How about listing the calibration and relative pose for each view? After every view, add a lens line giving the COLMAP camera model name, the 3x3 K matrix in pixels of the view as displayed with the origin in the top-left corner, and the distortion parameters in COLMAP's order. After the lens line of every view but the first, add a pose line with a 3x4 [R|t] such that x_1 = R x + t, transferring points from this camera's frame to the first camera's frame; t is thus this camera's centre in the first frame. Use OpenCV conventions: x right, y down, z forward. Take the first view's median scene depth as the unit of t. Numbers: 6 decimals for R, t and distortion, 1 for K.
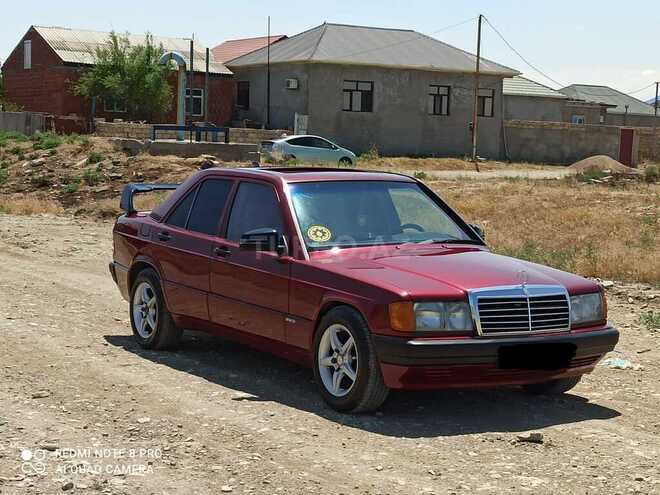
lens RADIAL K [[1439.0, 0, 314.7], [0, 1439.0, 288.2], [0, 0, 1]] dist [0.037858, 0.000000]
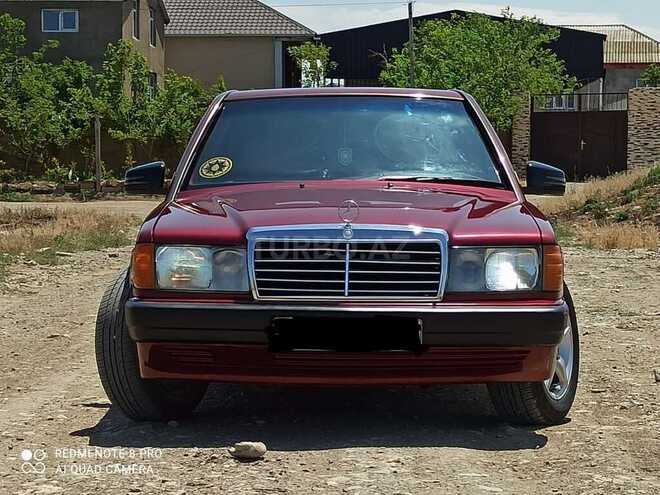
lens RADIAL K [[1999.9, 0, 335.6], [0, 1999.9, 250.0], [0, 0, 1]] dist [0.125215, 0.000000]
pose [[0.832999, -0.005382, -0.553249, 0.522584], [-0.038253, 0.997000, -0.067295, 0.056969], [0.551951, 0.077220, 0.830294, 0.230871]]
